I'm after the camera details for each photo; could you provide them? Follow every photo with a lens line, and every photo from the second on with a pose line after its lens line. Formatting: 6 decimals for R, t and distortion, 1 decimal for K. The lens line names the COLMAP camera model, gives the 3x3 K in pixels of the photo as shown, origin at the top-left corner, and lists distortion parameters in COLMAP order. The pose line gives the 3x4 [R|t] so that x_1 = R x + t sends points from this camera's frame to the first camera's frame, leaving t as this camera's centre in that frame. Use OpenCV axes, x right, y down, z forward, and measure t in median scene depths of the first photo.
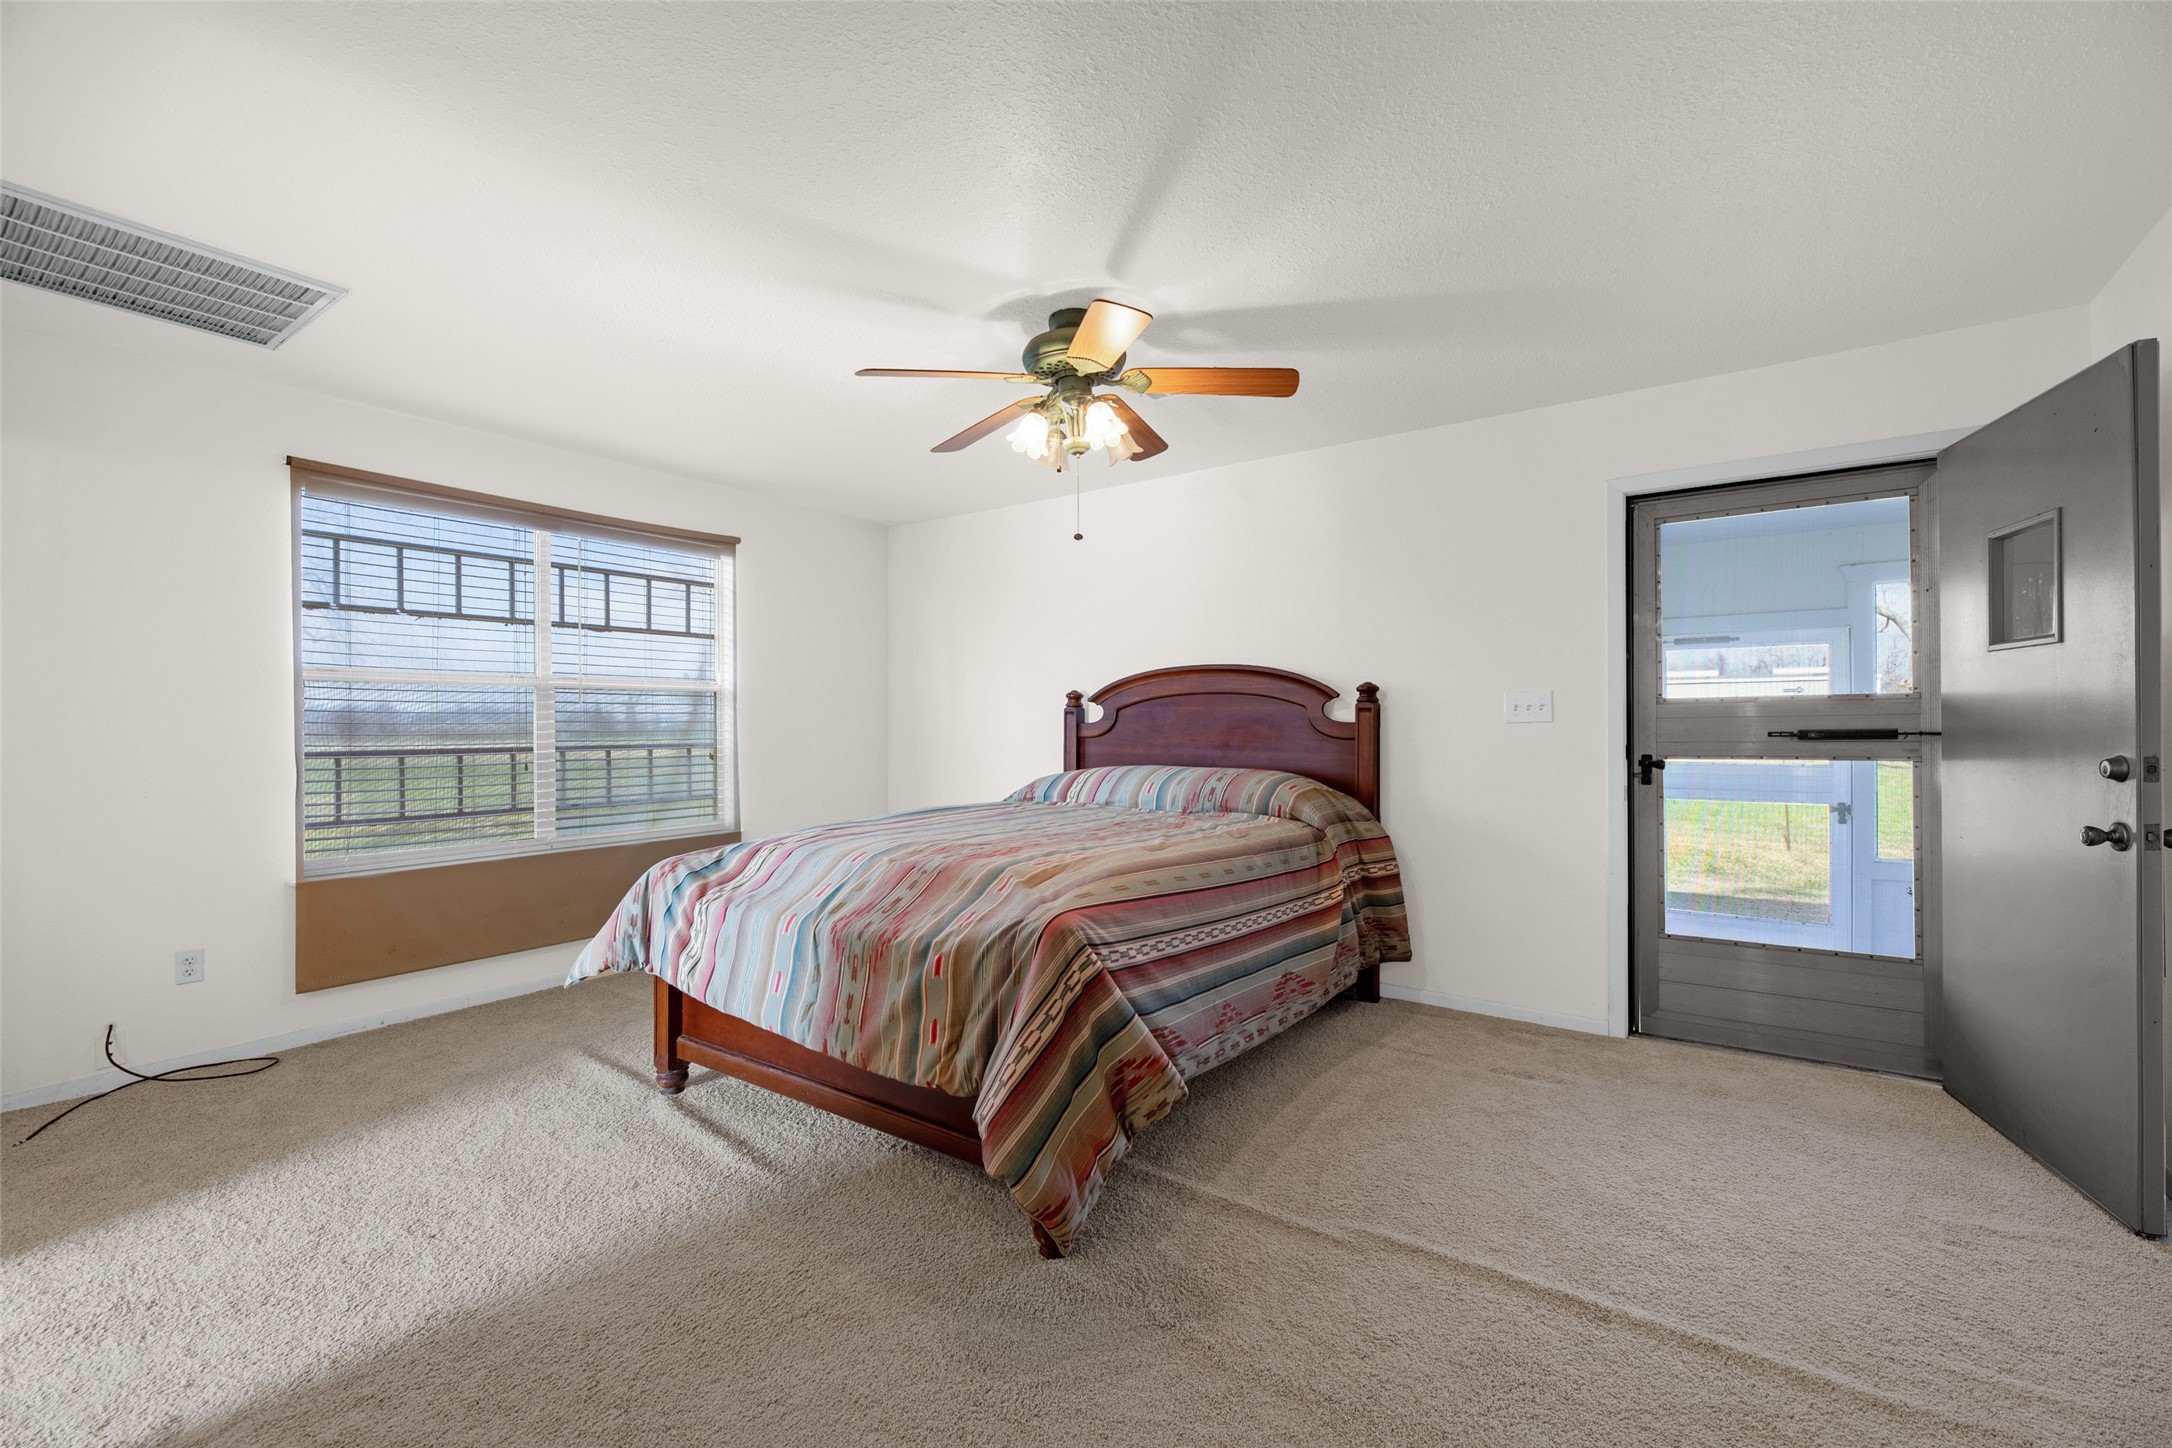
lens RADIAL K [[902.9, 0, 1085.6], [0, 902.9, 720.9], [0, 0, 1]] dist [-0.000110, -0.001136]
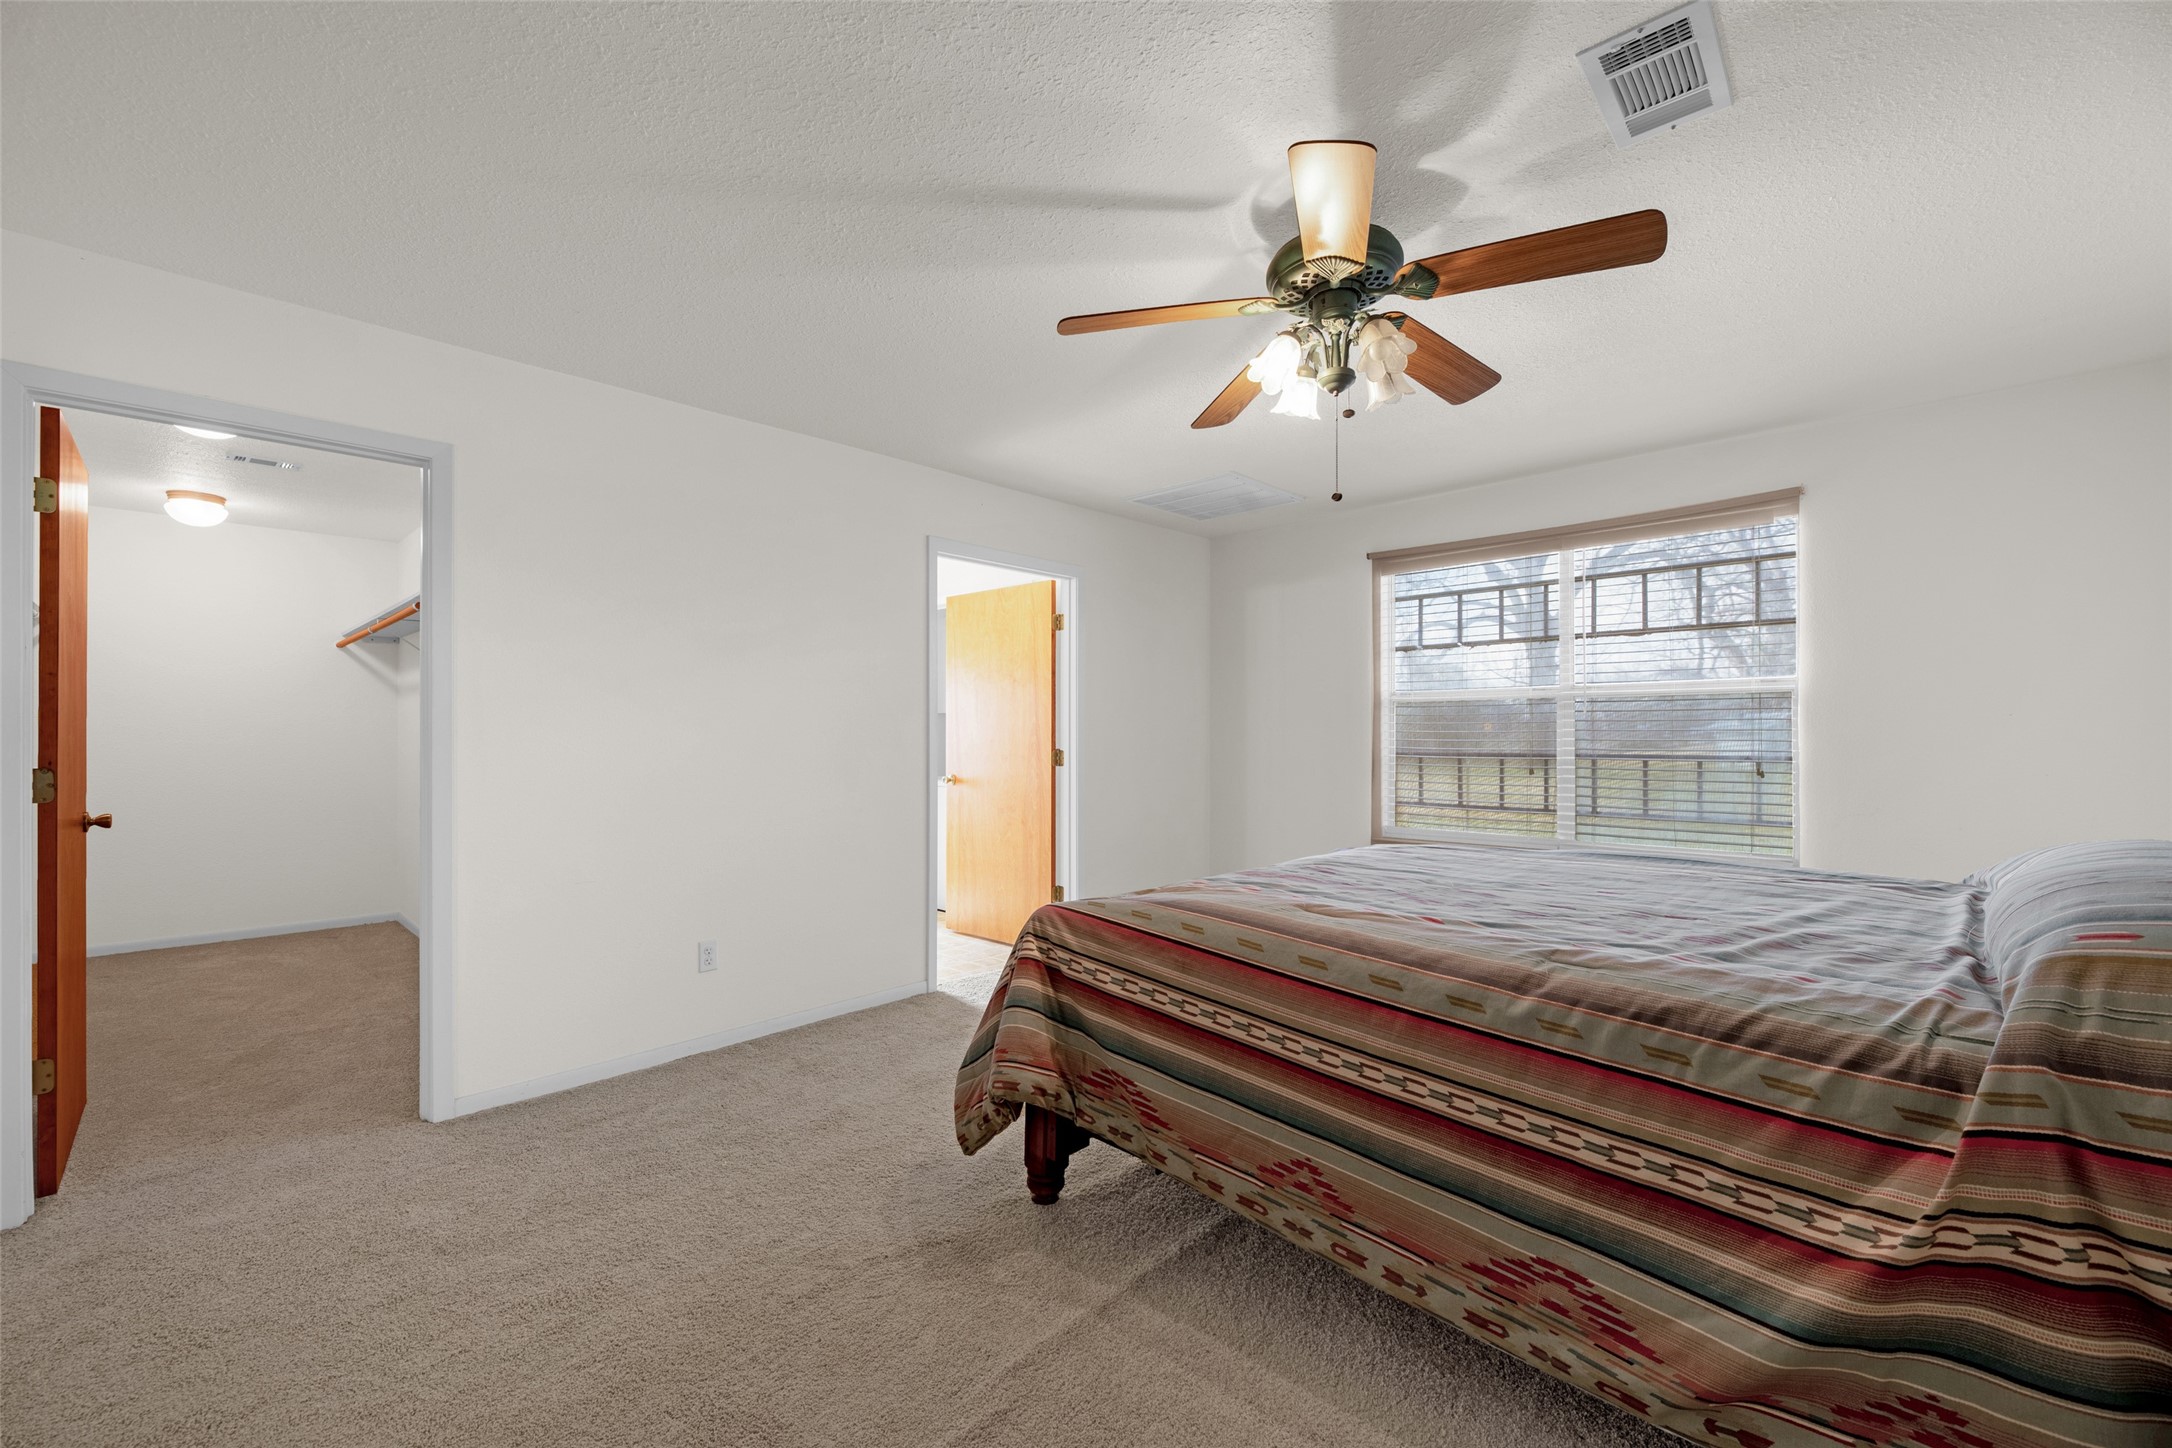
lens RADIAL K [[902.9, 0, 1078.0], [0, 902.9, 731.4], [0, 0, 1]] dist [-0.000110, -0.001136]
pose [[-0.169314, 0.002236, -0.985560, 0.540882], [0.007222, 0.999973, 0.001028, -0.002820], [0.985536, -0.006944, -0.169326, 0.615435]]
